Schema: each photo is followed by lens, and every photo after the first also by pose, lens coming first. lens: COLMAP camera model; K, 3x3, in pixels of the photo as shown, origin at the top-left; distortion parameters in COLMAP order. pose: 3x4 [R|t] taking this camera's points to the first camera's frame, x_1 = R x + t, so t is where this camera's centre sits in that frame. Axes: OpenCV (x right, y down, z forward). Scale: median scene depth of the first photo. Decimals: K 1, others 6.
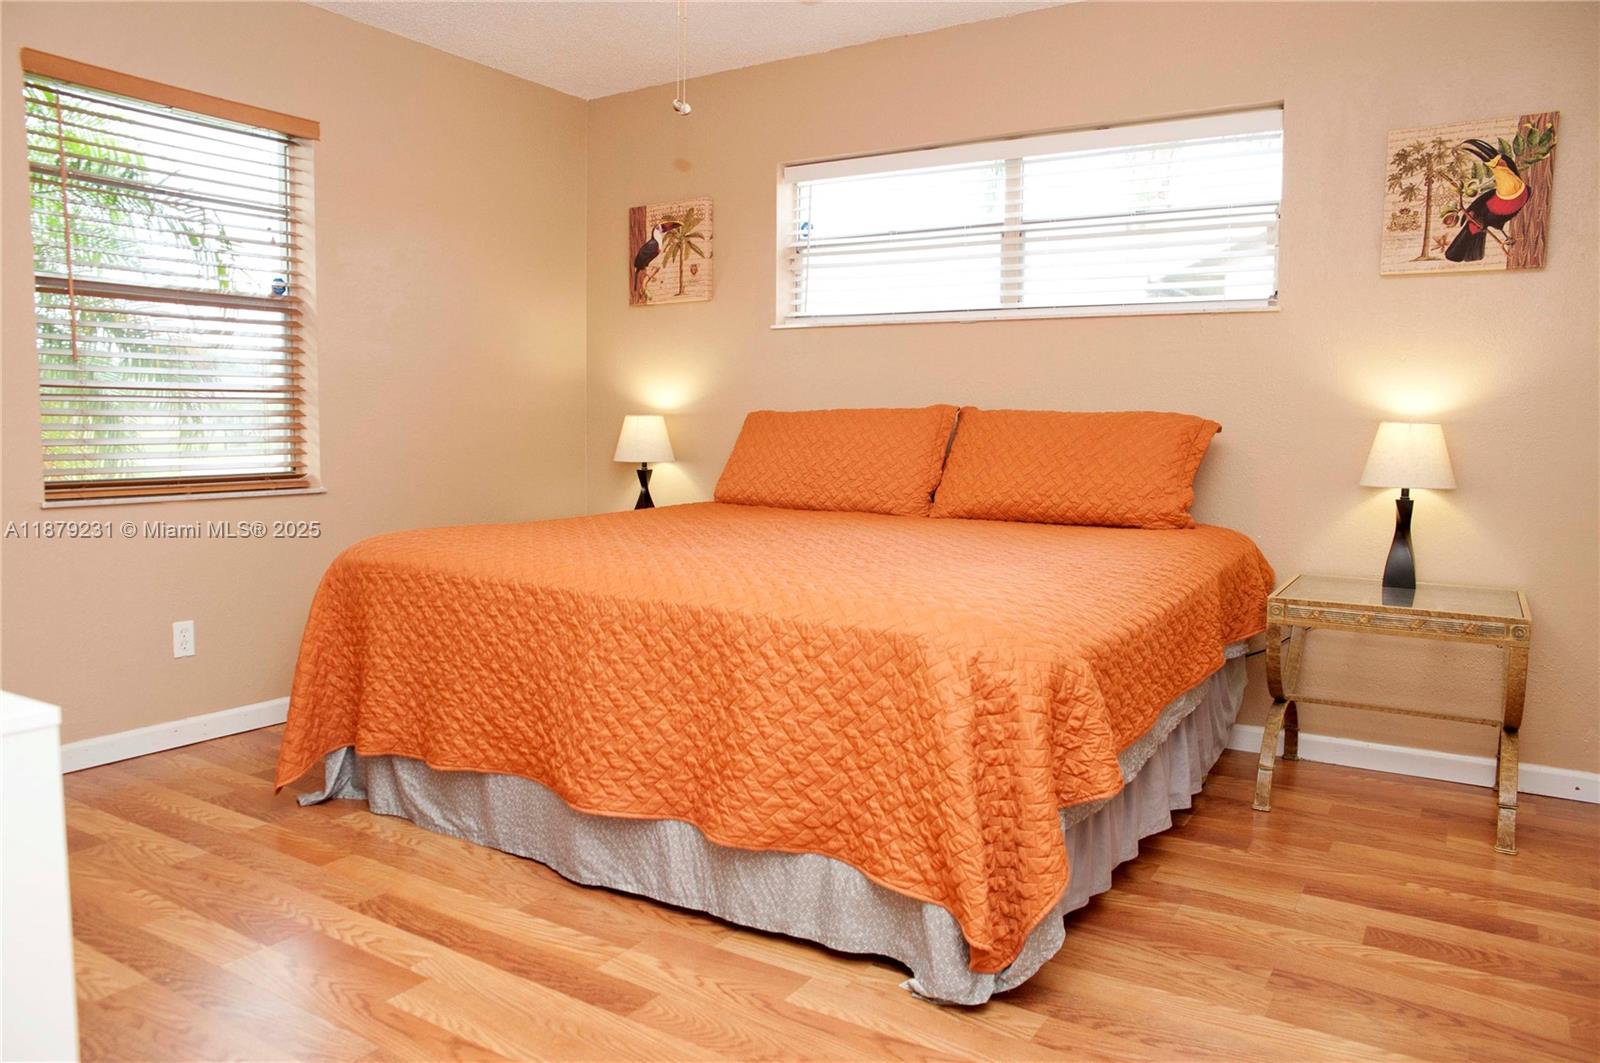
lens RADIAL K [[1095.4, 0, 784.0], [0, 1095.4, 529.2], [0, 0, 1]] dist [-0.102634, 0.084763]
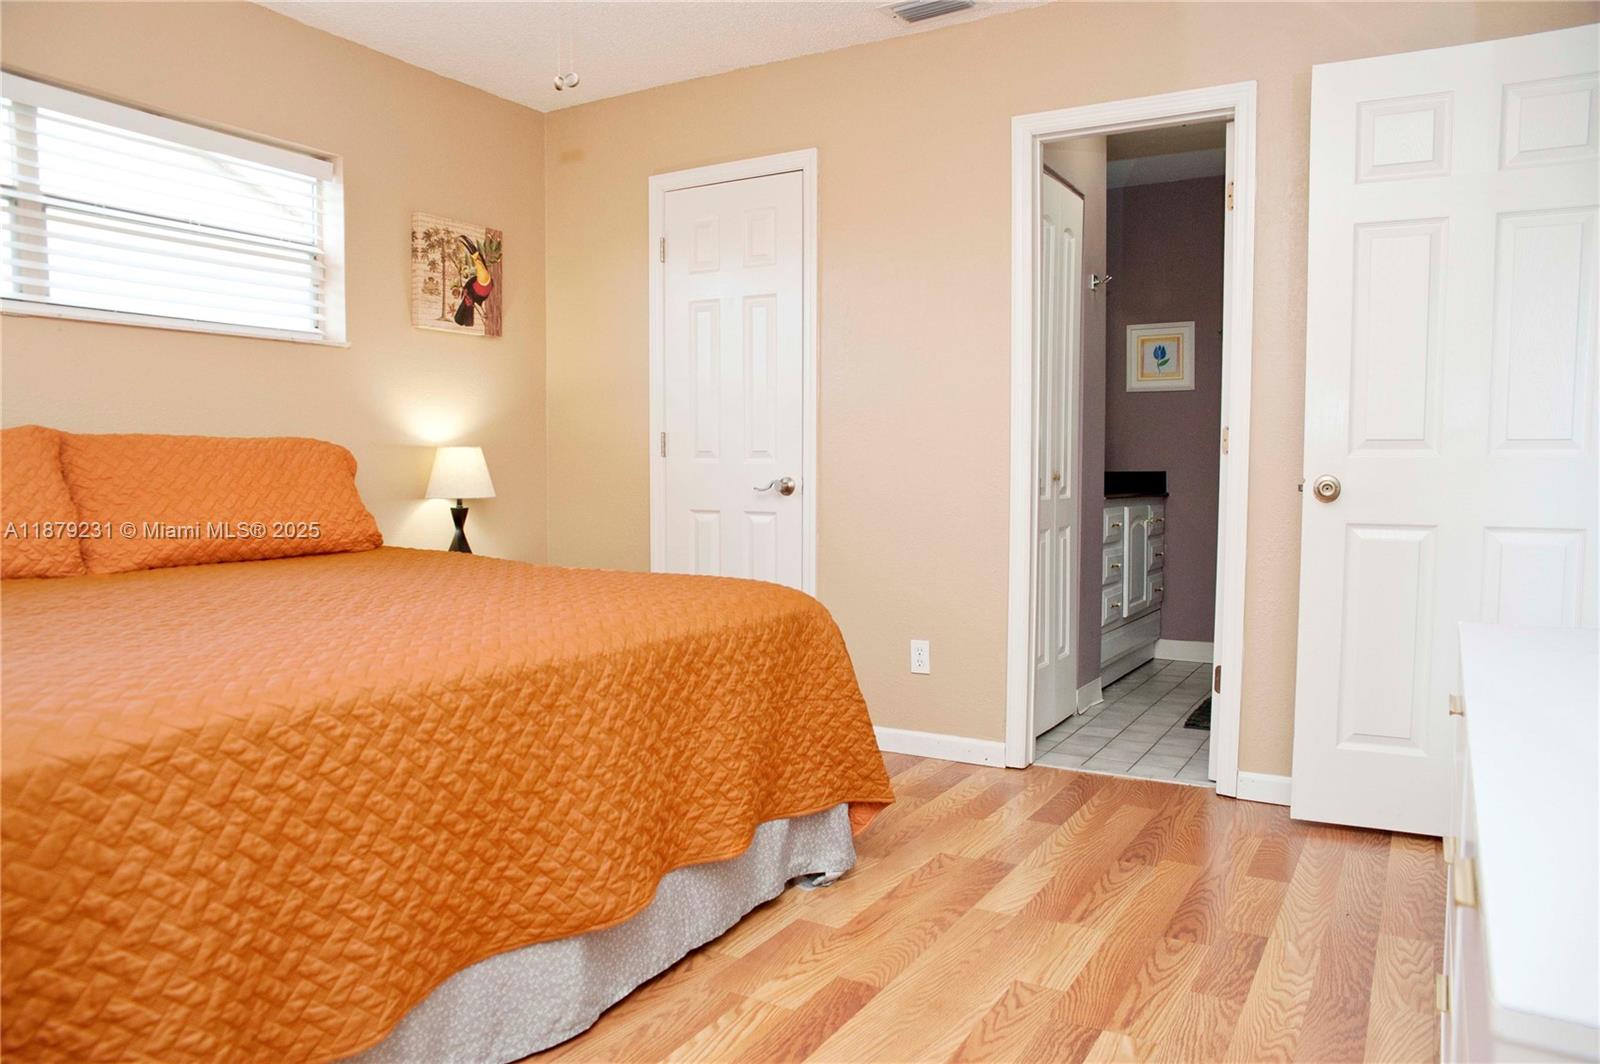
lens RADIAL K [[1121.4, 0, 760.1], [0, 1121.4, 538.2], [0, 0, 1]] dist [-0.123010, 0.089958]
pose [[-0.013356, -0.075457, 0.997060, -0.744748], [0.094758, 0.992565, 0.076386, -0.059745], [-0.995411, 0.095499, -0.006106, 0.658368]]
